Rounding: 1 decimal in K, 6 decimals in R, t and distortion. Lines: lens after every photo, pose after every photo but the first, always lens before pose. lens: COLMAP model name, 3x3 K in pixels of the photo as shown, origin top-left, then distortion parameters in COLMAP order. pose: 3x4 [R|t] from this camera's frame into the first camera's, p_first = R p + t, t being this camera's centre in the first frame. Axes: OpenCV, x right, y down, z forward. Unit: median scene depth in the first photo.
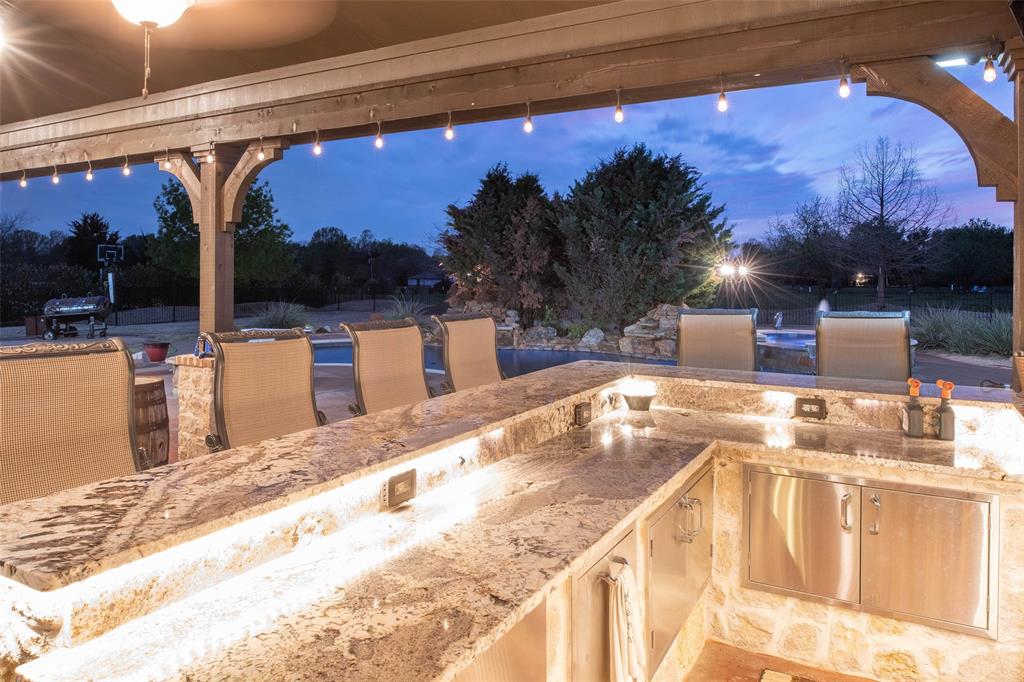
lens RADIAL K [[702.0, 0, 511.2], [0, 702.0, 276.6], [0, 0, 1]] dist [-0.008397, -0.001761]
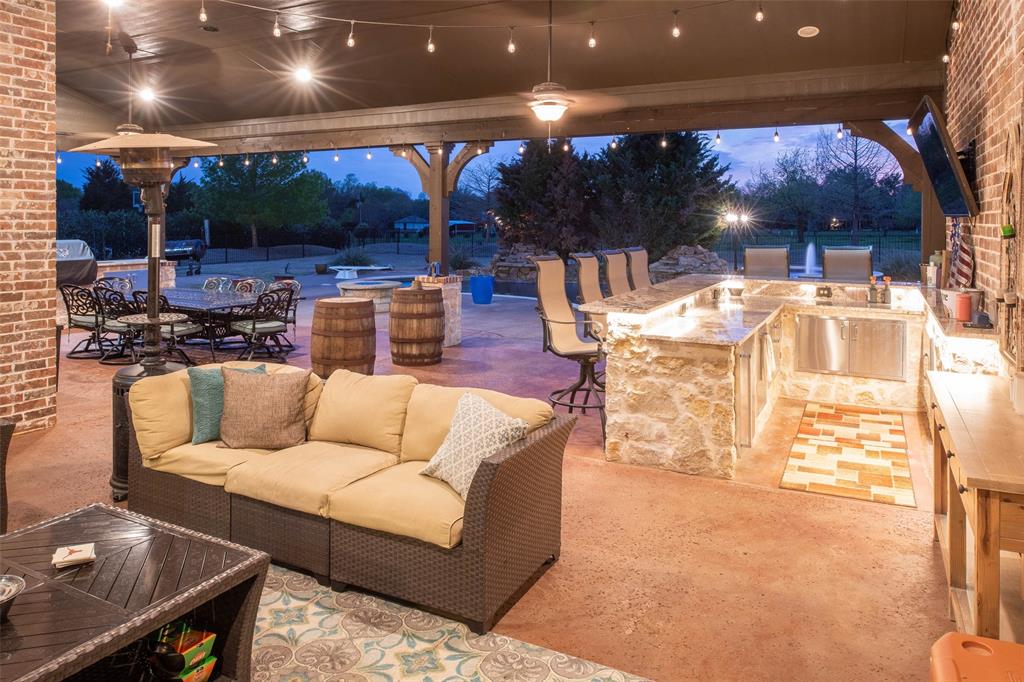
lens RADIAL K [[705.5, 0, 512.4], [0, 705.5, 222.1], [0, 0, 1]] dist [0.000807, -0.000431]
pose [[0.999386, 0.000329, 0.035048, -0.124244], [-0.000426, 0.999996, 0.002768, -0.005217], [-0.035047, -0.002782, 0.999382, -0.230693]]
